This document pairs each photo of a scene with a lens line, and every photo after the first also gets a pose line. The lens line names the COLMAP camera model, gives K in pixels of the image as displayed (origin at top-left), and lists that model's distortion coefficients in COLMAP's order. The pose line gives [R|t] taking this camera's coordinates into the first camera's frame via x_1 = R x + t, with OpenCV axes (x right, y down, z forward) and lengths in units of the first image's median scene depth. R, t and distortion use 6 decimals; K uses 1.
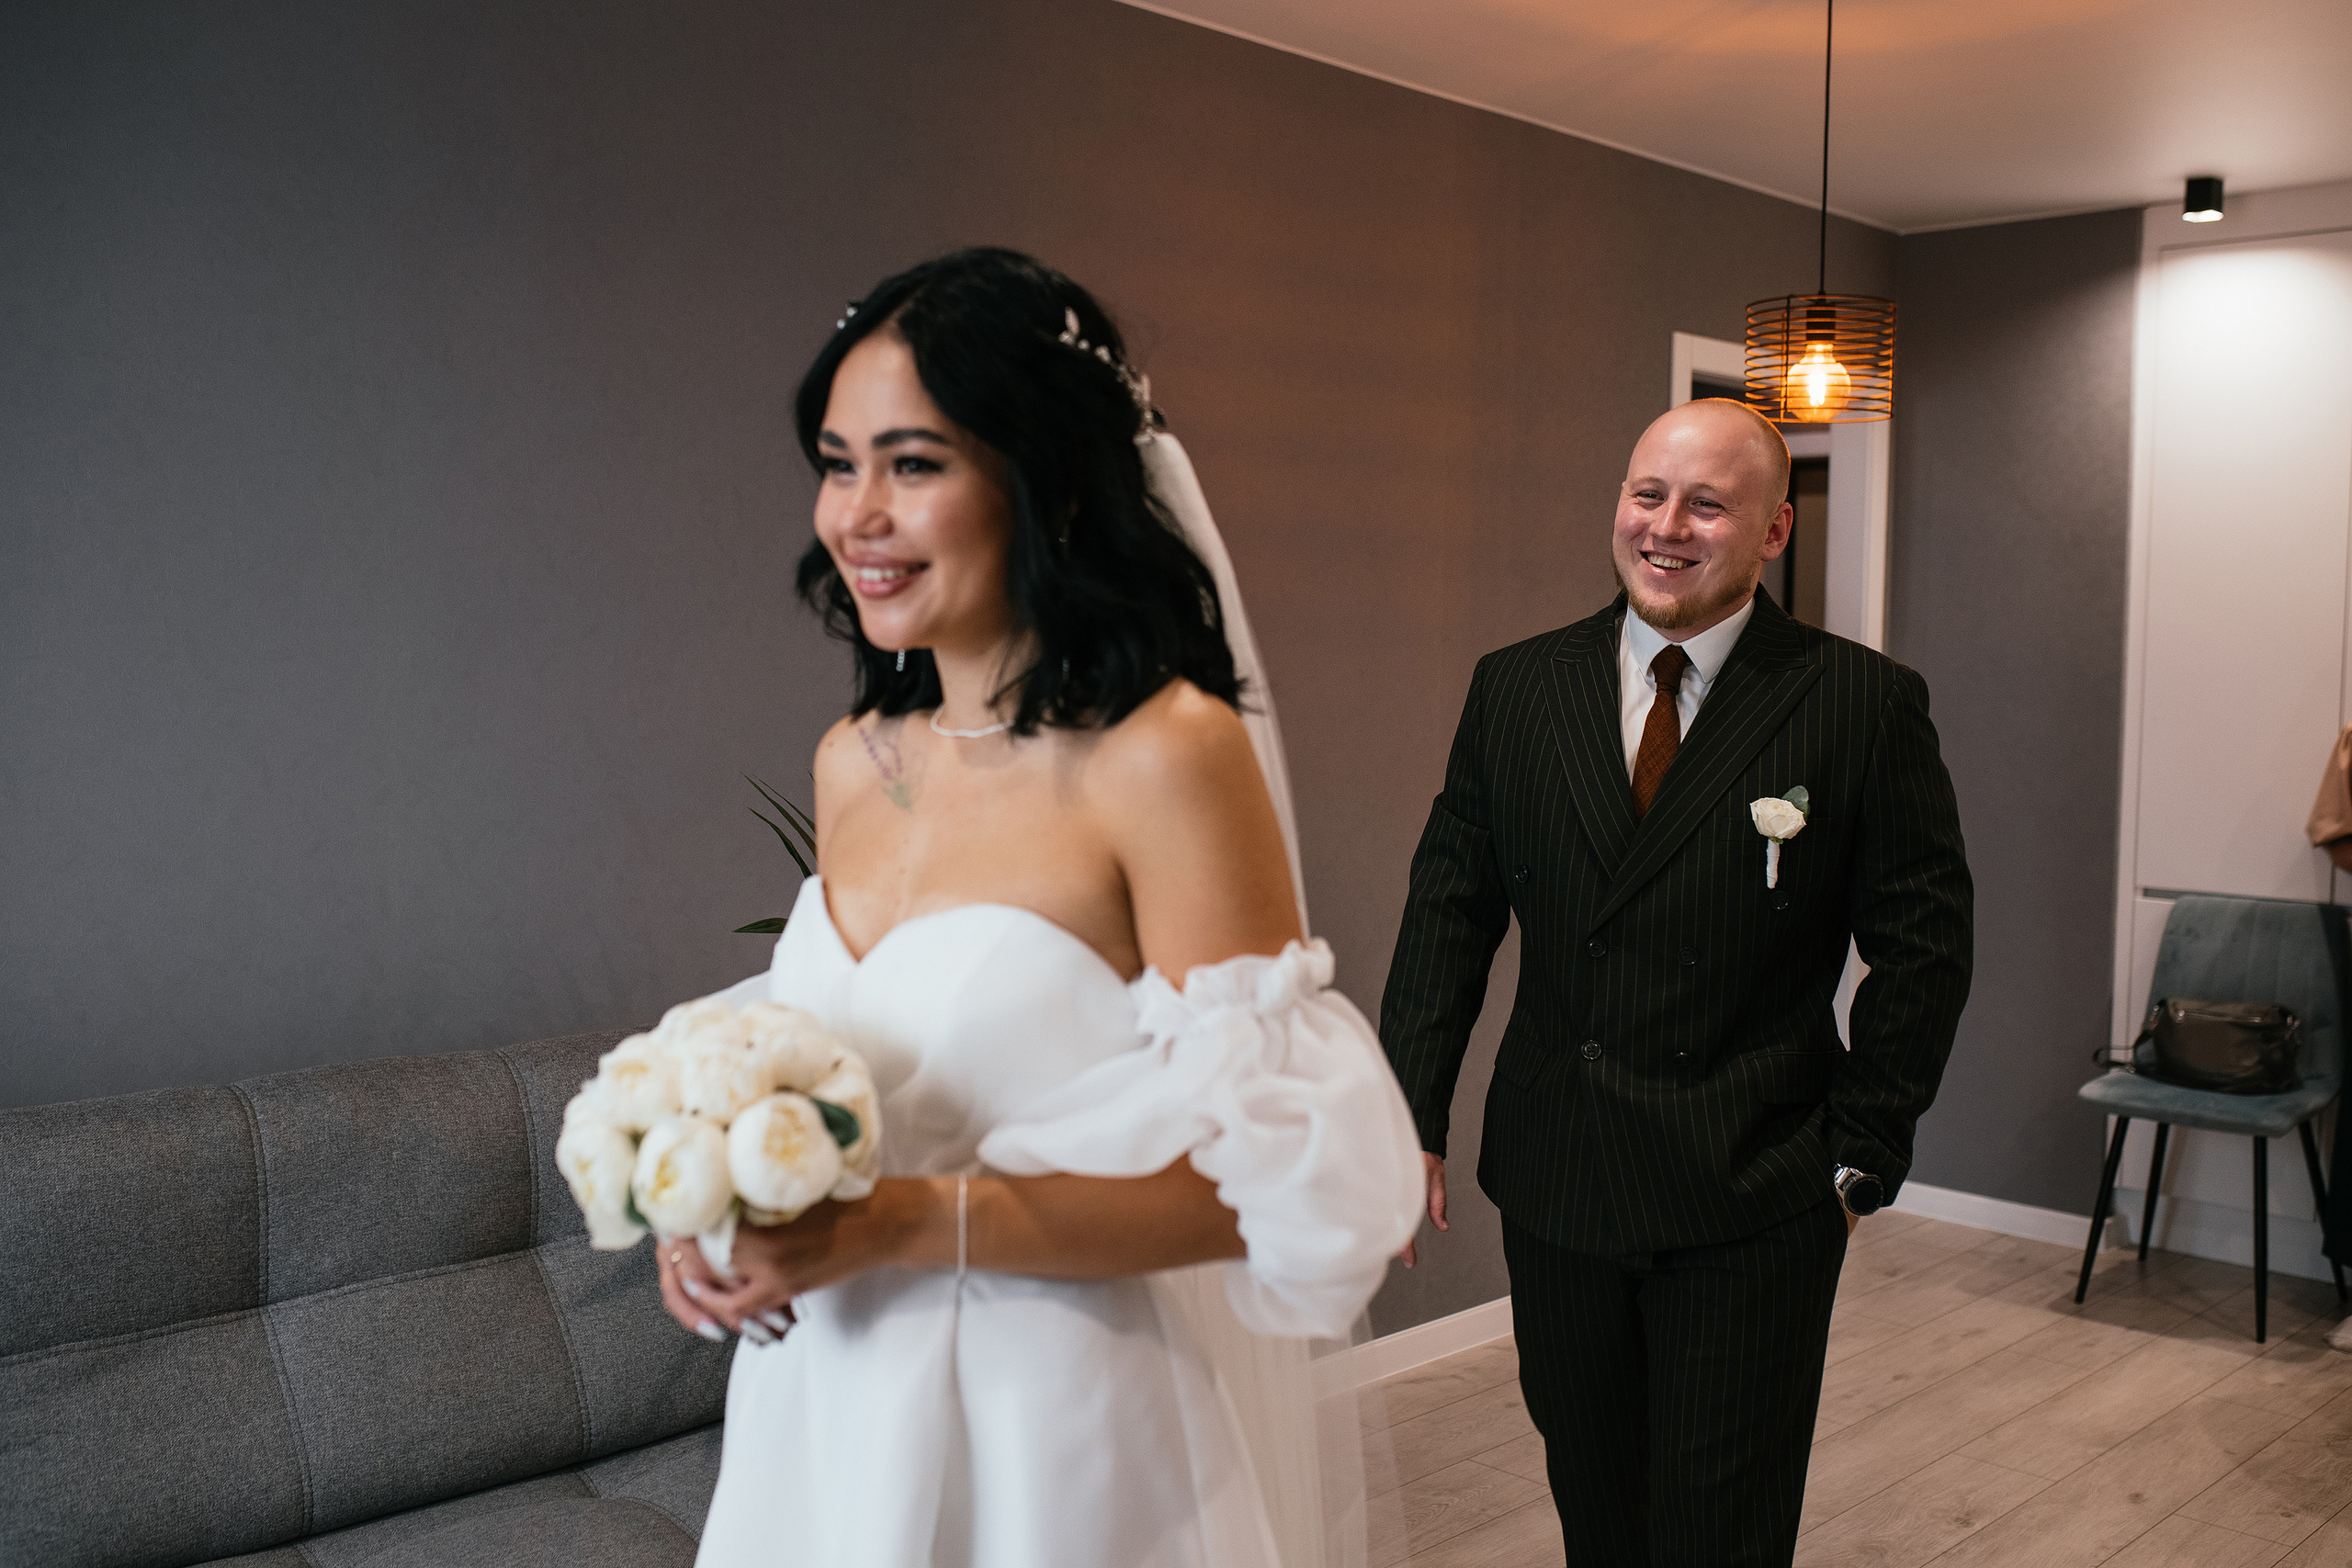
lens RADIAL K [[2221.5, 0, 1176.0], [0, 2221.5, 784.0], [0, 0, 1]] dist [-0.052754, 0.067975]
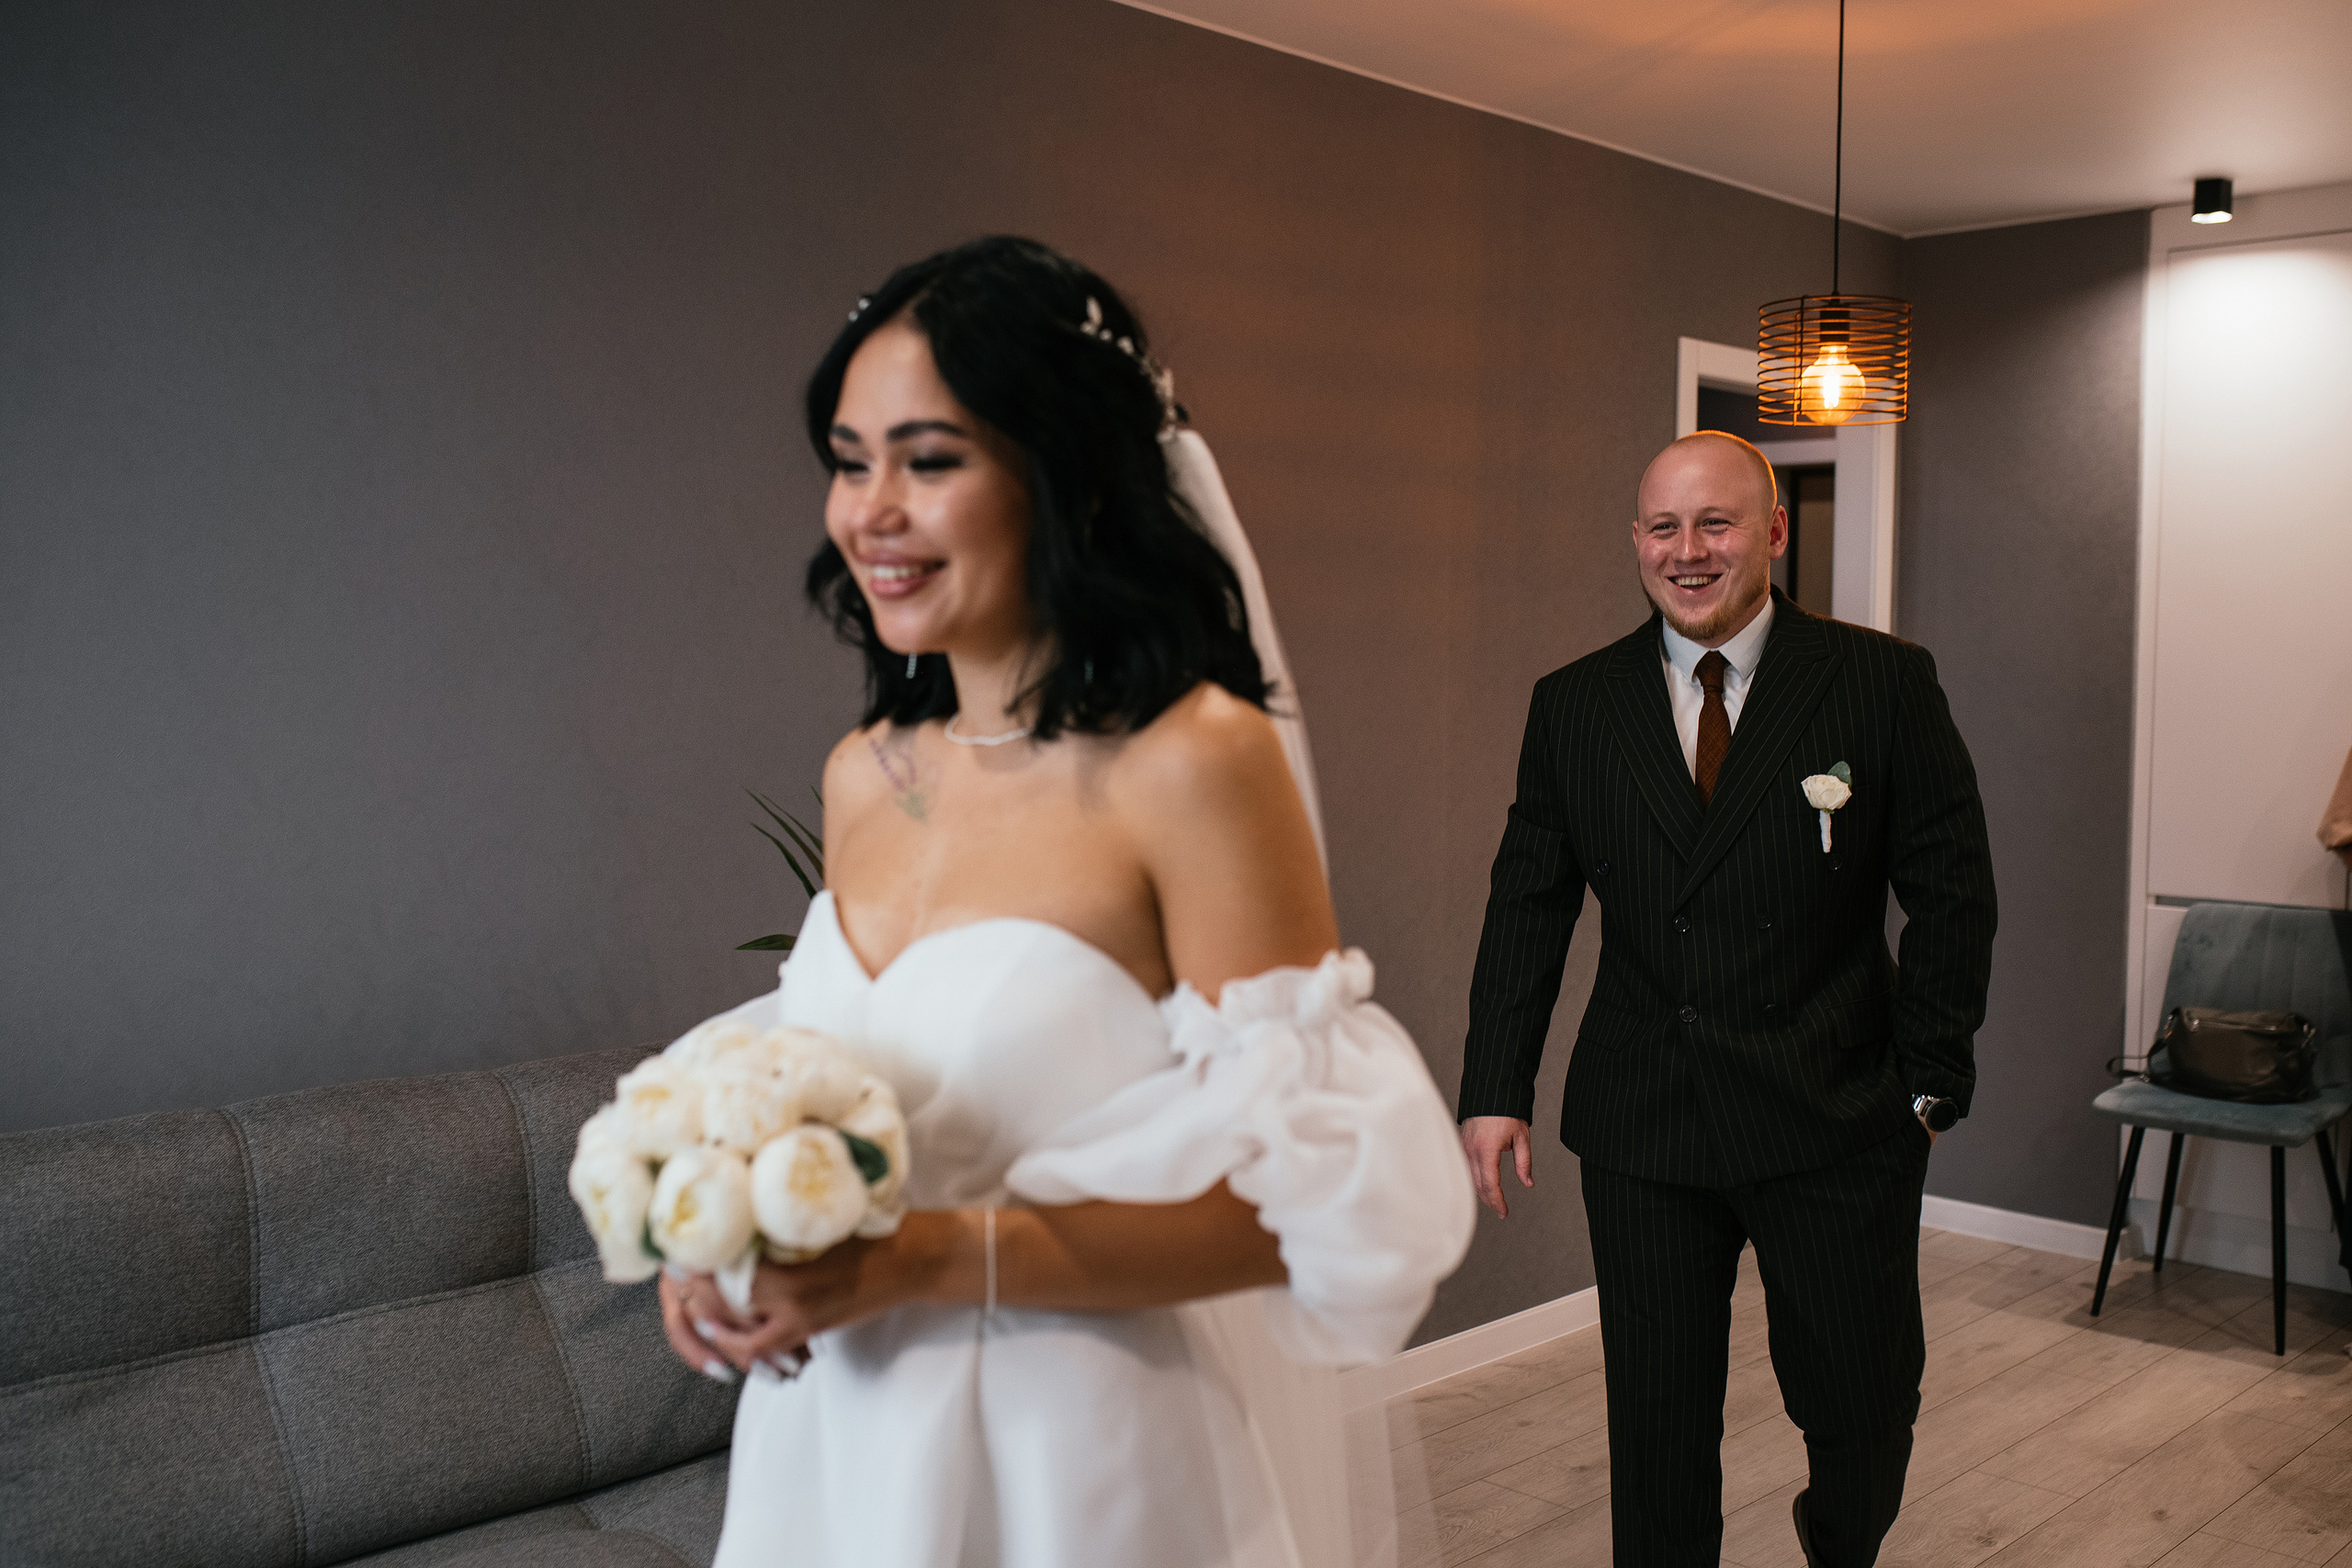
lens RADIAL K [[2225.6, 0, 1179.7], [0, 2225.6, 780.2], [0, 0, 1]] dist [-0.051826, 0.068841]
pose [[0.999976, -0.005583, 0.004180, -0.007018], [0.005615, 0.999955, -0.007696, 0.000985], [-0.004137, 0.007719, 0.999962, 0.018225]]
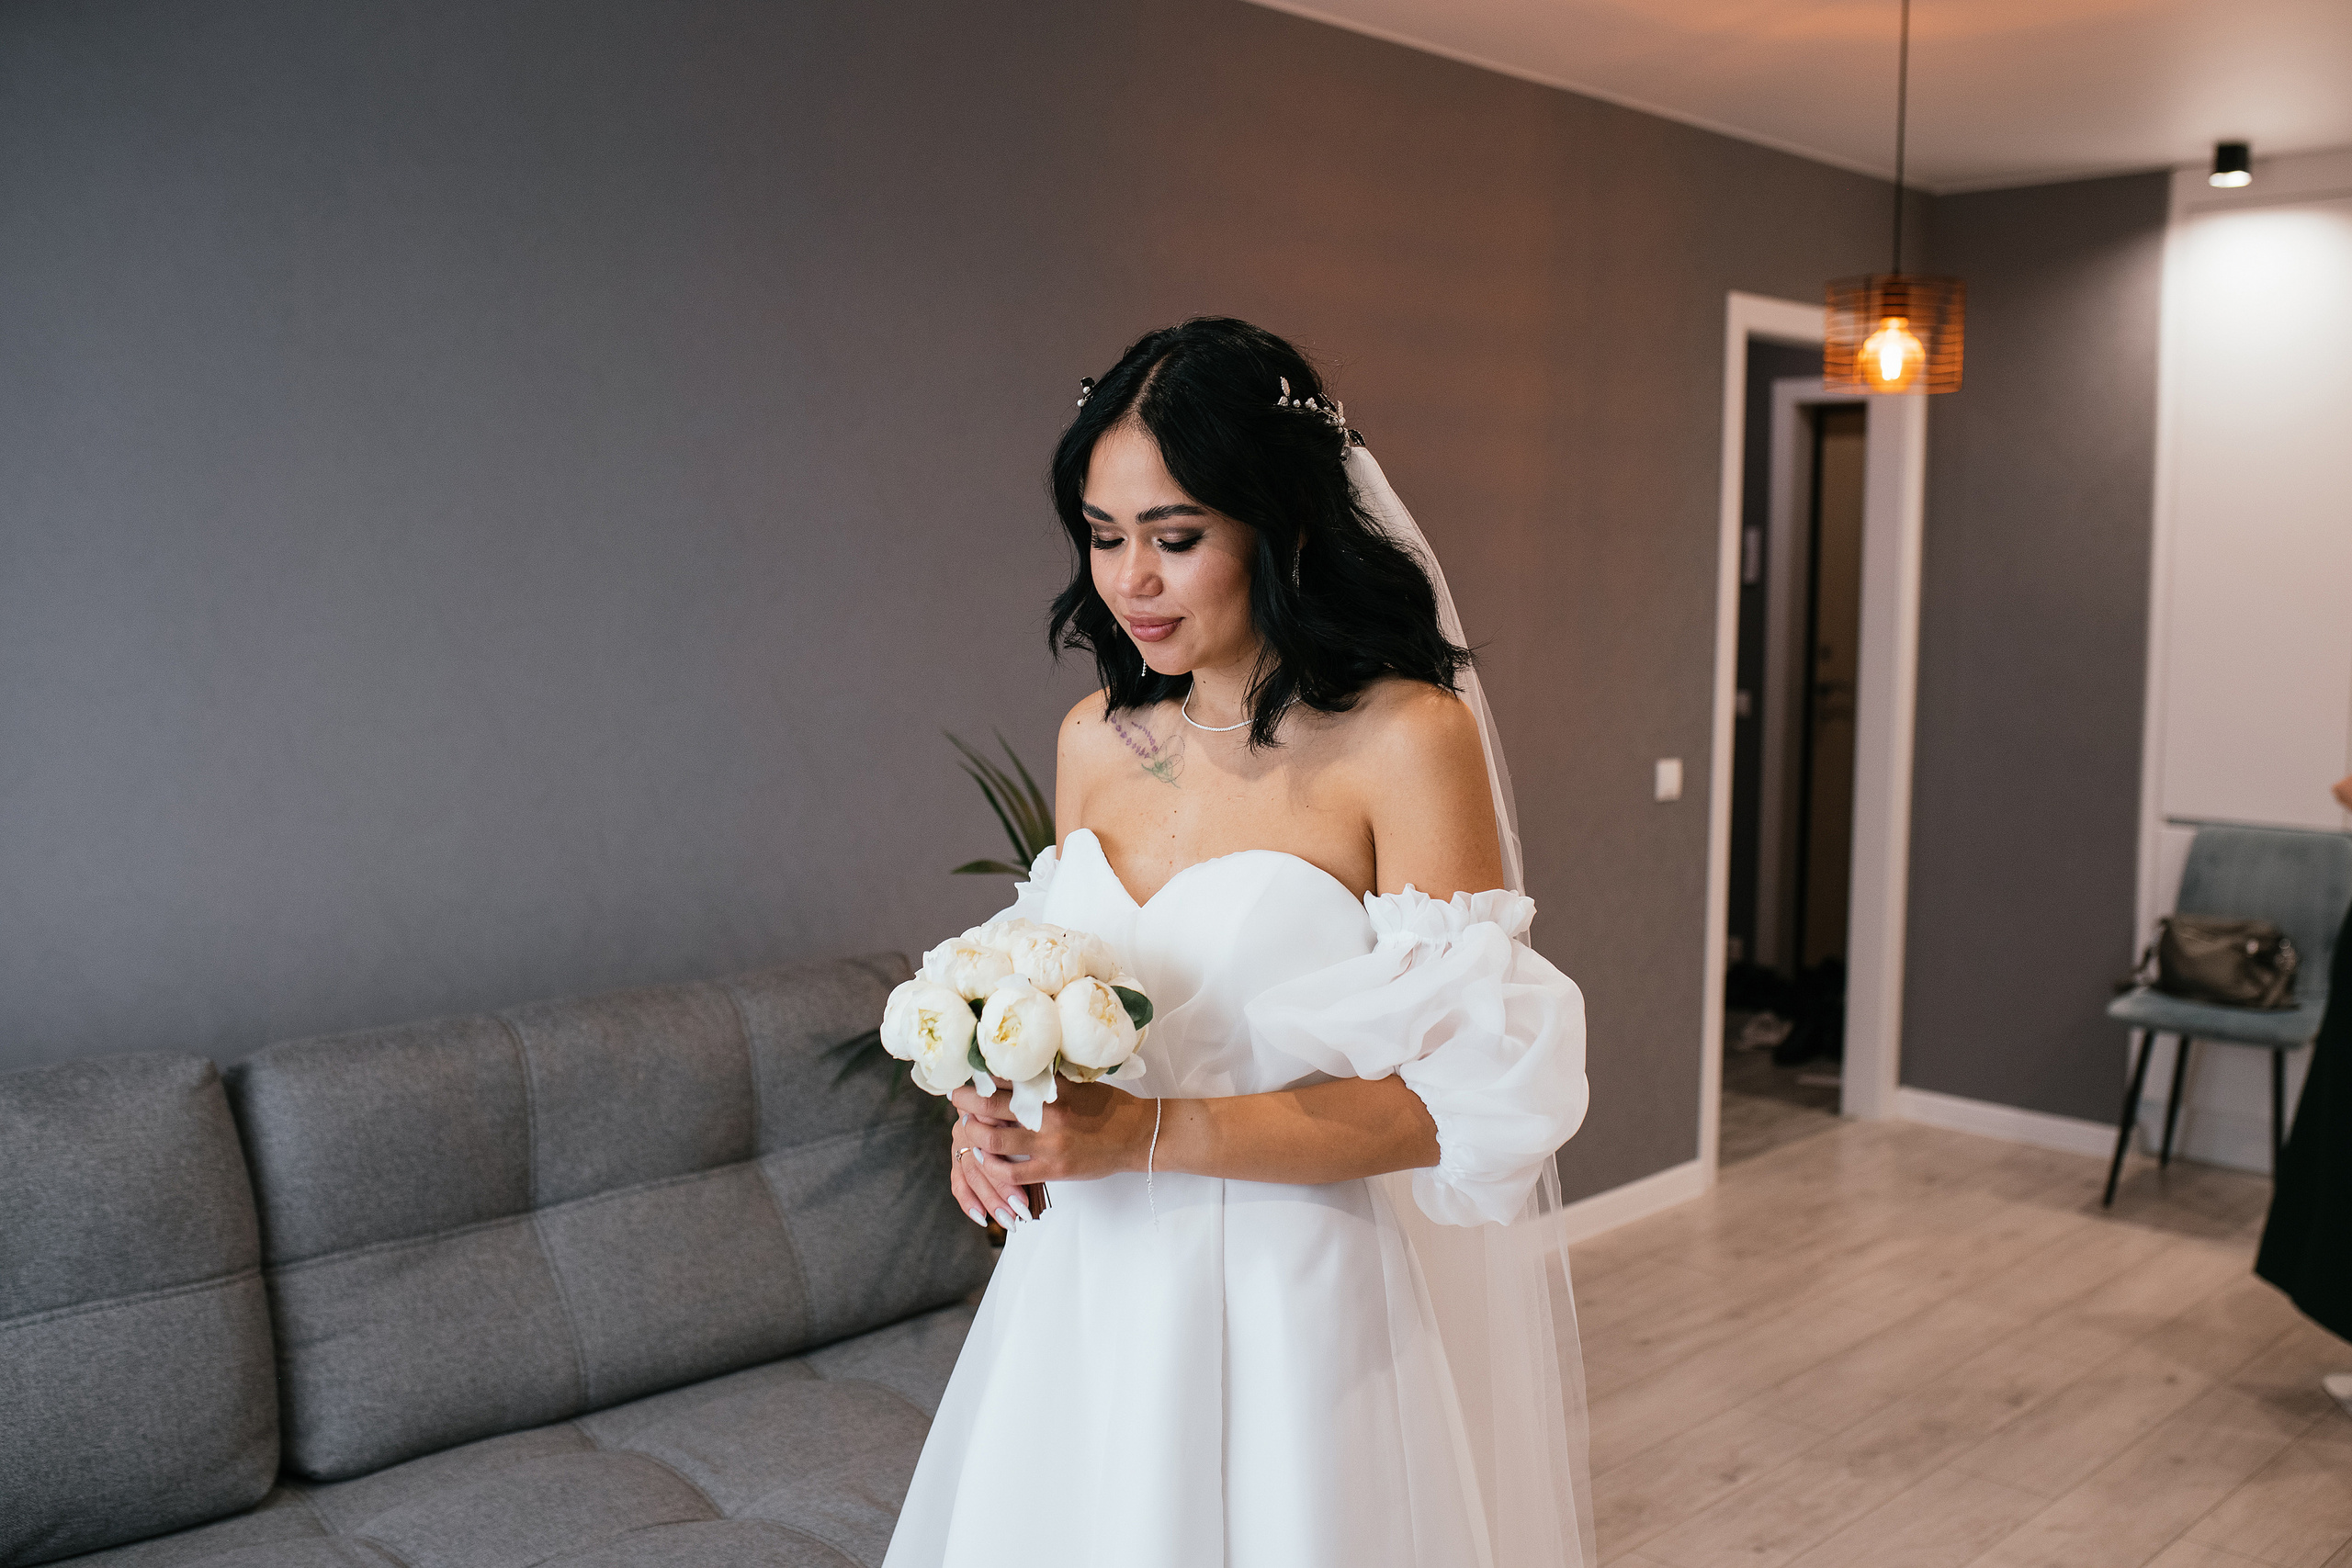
lens RADIAL K [[2237.2, 0, 1176.0], [0, 2237.2, 784.0], [0, 0, 1]] dist [-0.054732, 0.073509]
pose [[0.999912, -0.009452, 0.009332, -0.091171], [0.009168, 0.999507, 0.030023, -0.009616], [-0.009611, -0.029935, 0.999506, -0.116029]]
